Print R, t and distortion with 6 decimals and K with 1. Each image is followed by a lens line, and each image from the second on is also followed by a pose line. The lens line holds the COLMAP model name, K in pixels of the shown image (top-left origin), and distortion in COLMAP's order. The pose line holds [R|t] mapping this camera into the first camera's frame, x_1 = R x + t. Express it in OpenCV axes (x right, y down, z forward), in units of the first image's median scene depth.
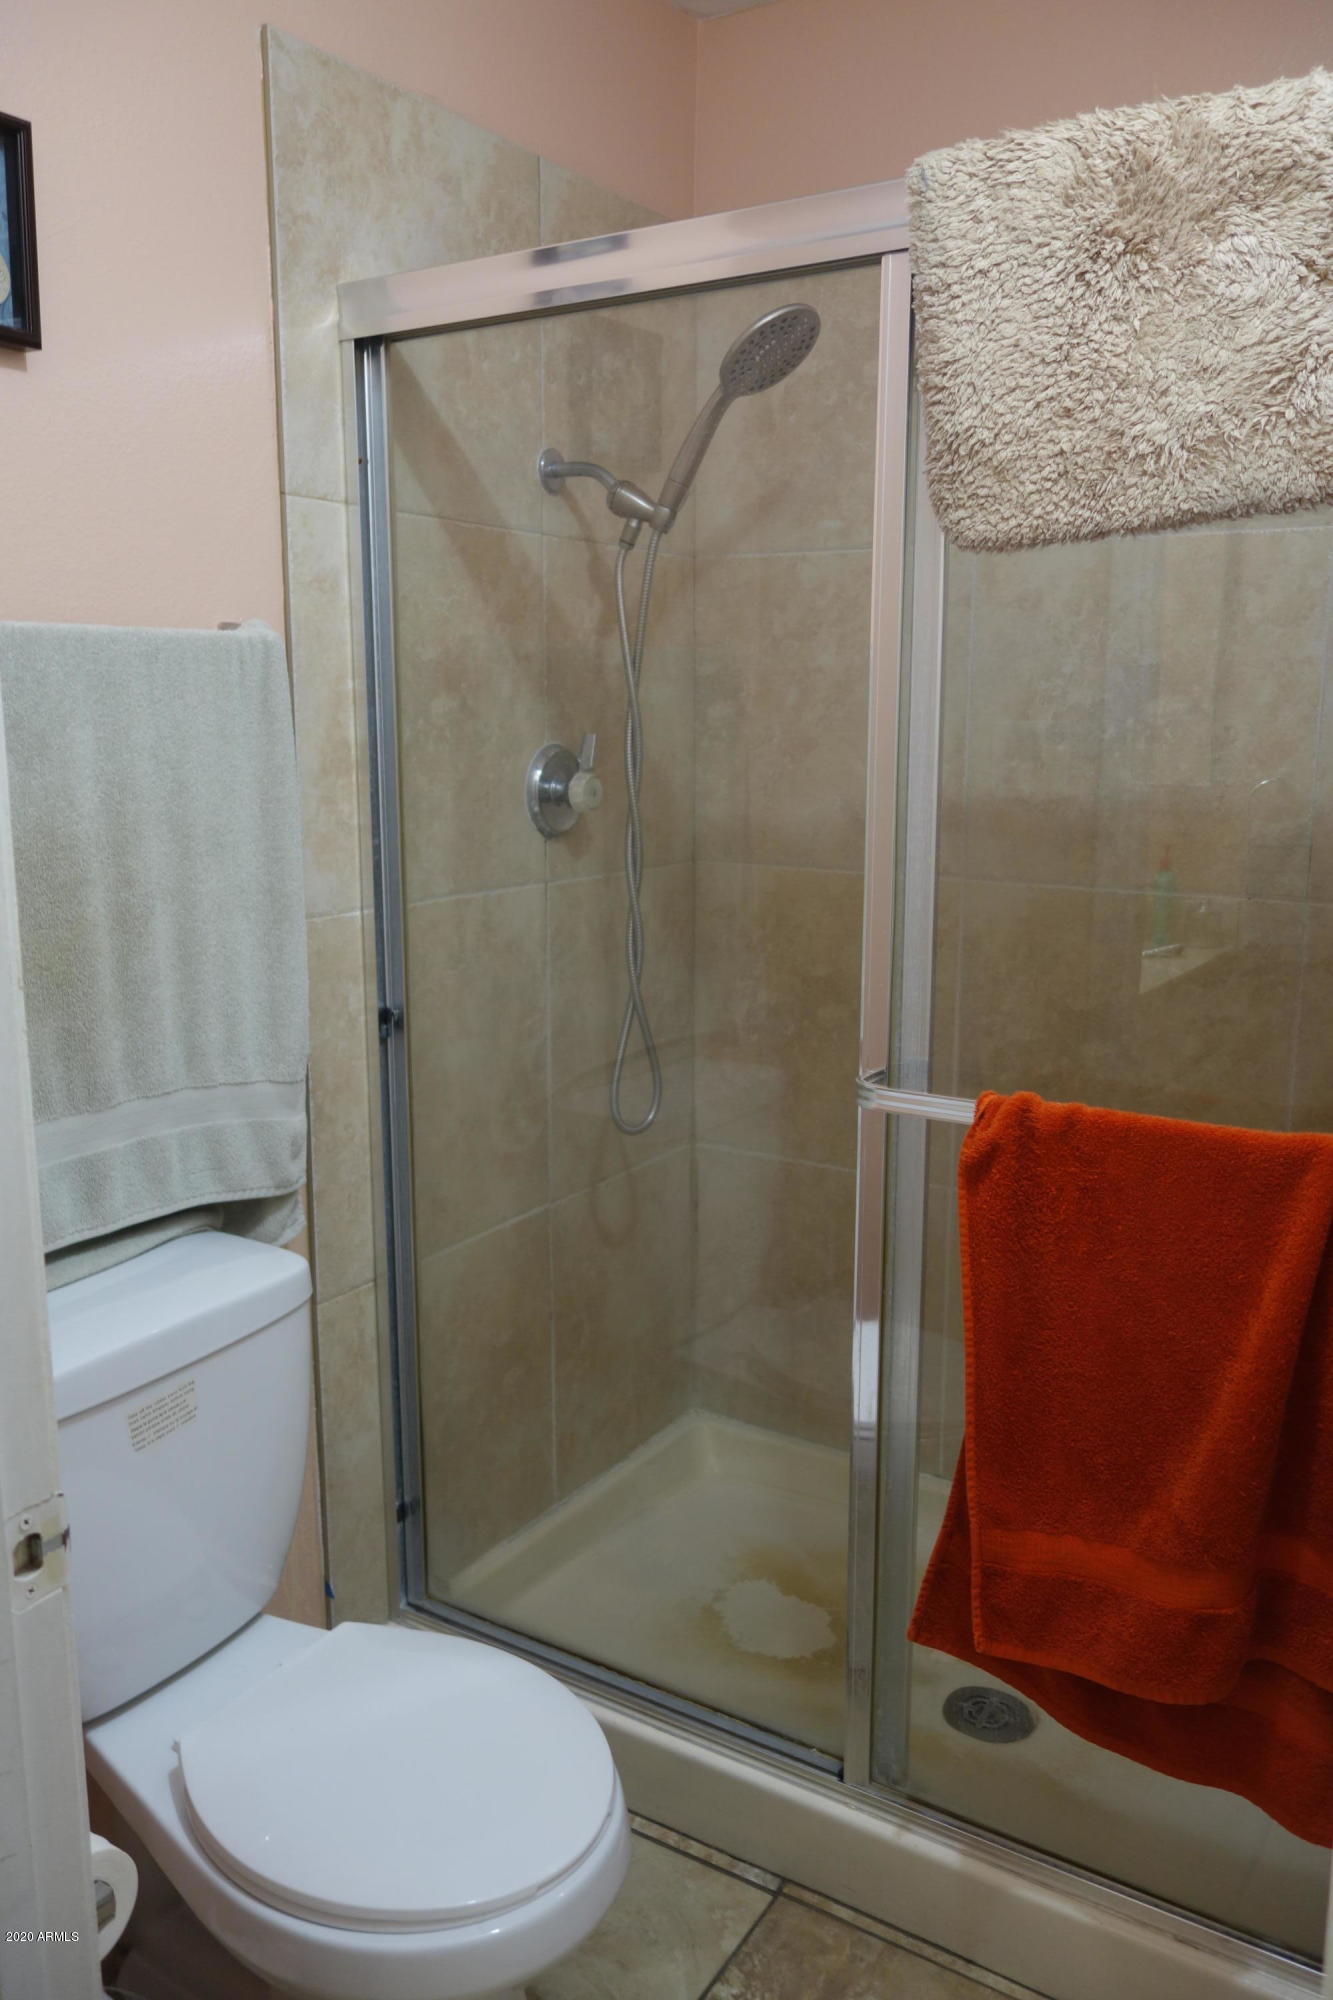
lens RADIAL K [[1552.1, 0, 670.0], [0, 1552.1, 1004.1], [0, 0, 1]] dist [-0.008536, 0.002849]
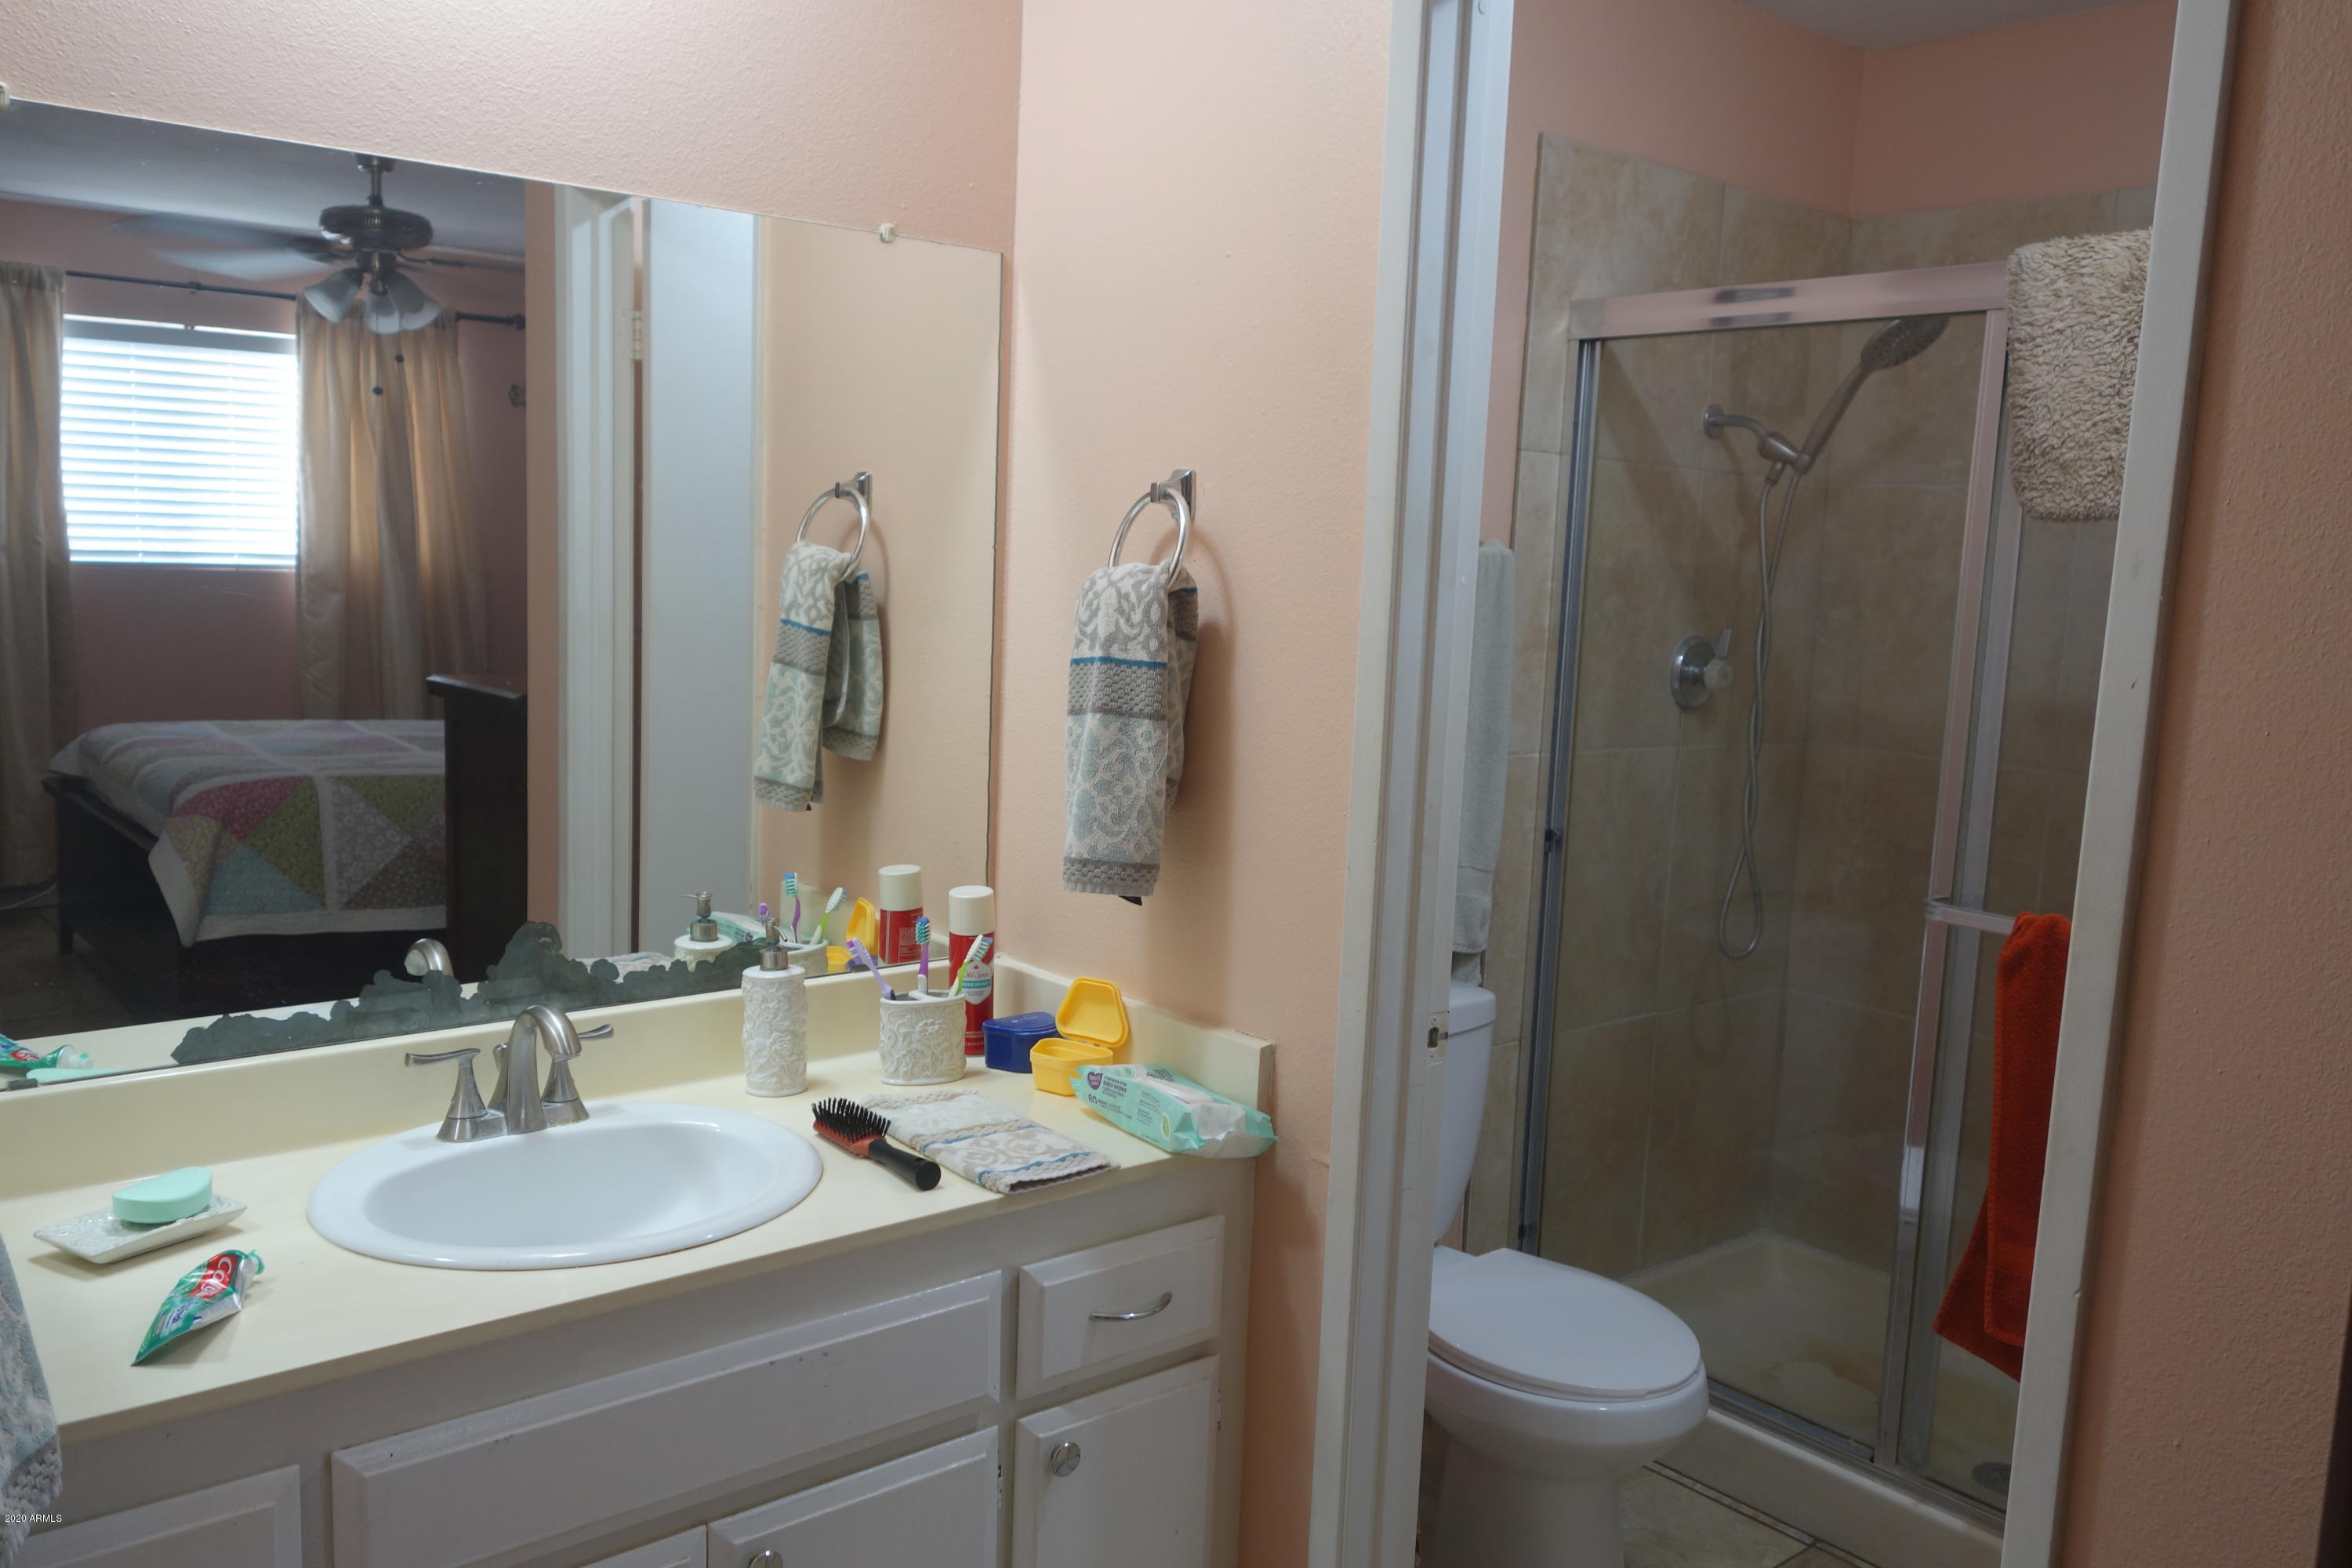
lens RADIAL K [[1825.3, 0, 1153.9], [0, 1825.3, 779.5], [0, 0, 1]] dist [-0.008536, 0.002849]
pose [[0.945785, 0.079794, -0.314839, -0.019198], [-0.102642, 0.993104, -0.056642, 0.087413], [0.308148, 0.085887, 0.947453, -0.600492]]
